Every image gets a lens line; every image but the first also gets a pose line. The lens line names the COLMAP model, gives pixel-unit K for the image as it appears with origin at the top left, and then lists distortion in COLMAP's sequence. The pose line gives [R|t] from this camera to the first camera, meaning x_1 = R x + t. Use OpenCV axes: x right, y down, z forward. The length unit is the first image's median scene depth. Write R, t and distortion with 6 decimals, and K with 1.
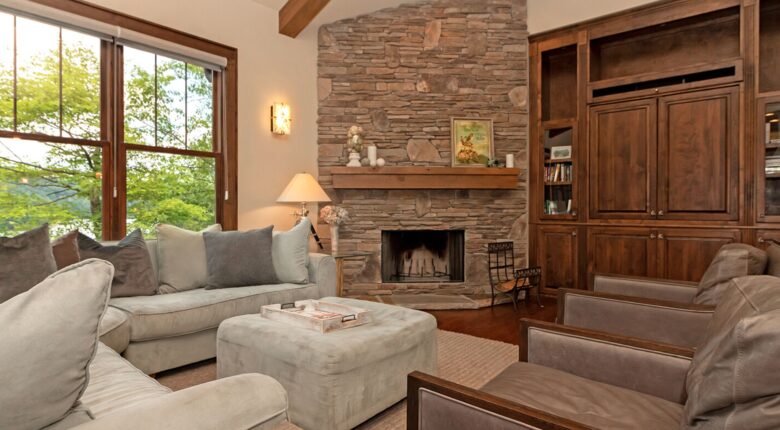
lens RADIAL K [[404.0, 0, 389.0], [0, 404.0, 214.4], [0, 0, 1]] dist [-0.002016, 0.000235]
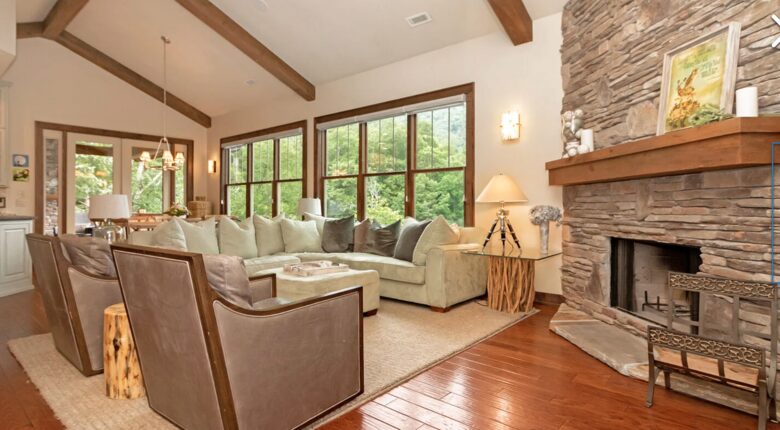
lens RADIAL K [[404.0, 0, 388.1], [0, 404.0, 214.1], [0, 0, 1]] dist [-0.002016, 0.000235]
pose [[0.031817, 0.014776, -0.999384, 0.728909], [-0.001869, 0.999890, 0.014724, -0.013349], [0.999492, 0.001399, 0.031841, 0.568679]]
